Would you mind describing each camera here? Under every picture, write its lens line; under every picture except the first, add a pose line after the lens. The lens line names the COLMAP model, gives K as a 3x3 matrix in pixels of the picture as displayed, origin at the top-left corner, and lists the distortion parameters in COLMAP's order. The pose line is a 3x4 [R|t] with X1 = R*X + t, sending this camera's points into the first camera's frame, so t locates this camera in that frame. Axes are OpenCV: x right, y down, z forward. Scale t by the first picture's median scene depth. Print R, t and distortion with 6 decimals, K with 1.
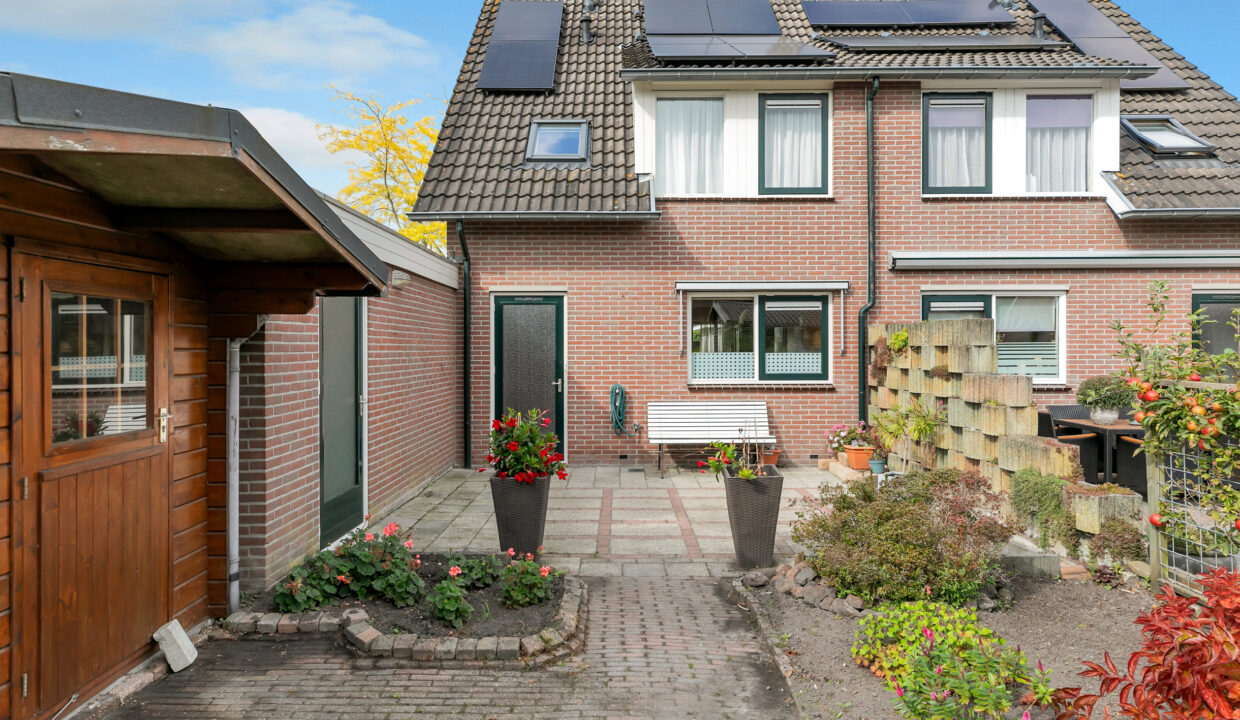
lens RADIAL K [[642.5, 0, 618.6], [0, 642.5, 333.1], [0, 0, 1]] dist [-0.003727, -0.000361]
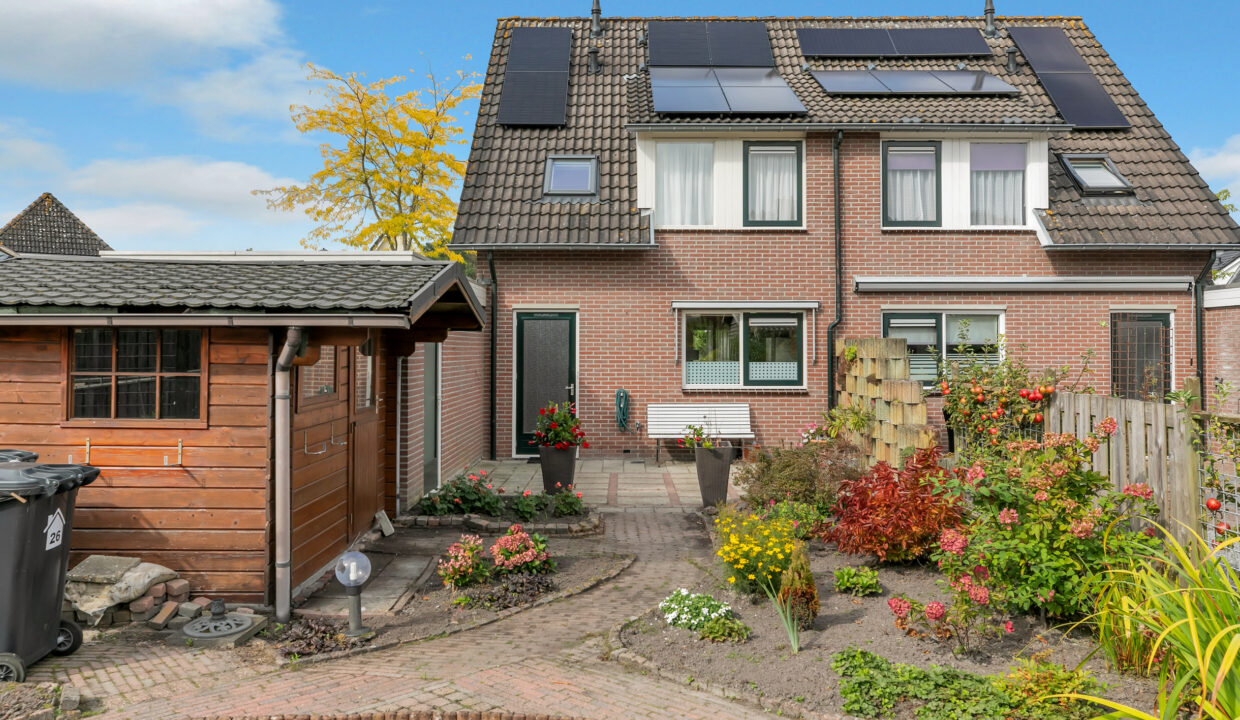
lens RADIAL K [[964.5, 0, 630.8], [0, 964.5, 279.7], [0, 0, 1]] dist [-0.008541, -0.000504]
pose [[0.999947, 0.004288, 0.009320, -0.002596], [-0.003862, 0.998972, -0.045166, -0.038949], [-0.009504, 0.045128, 0.998936, -0.755464]]
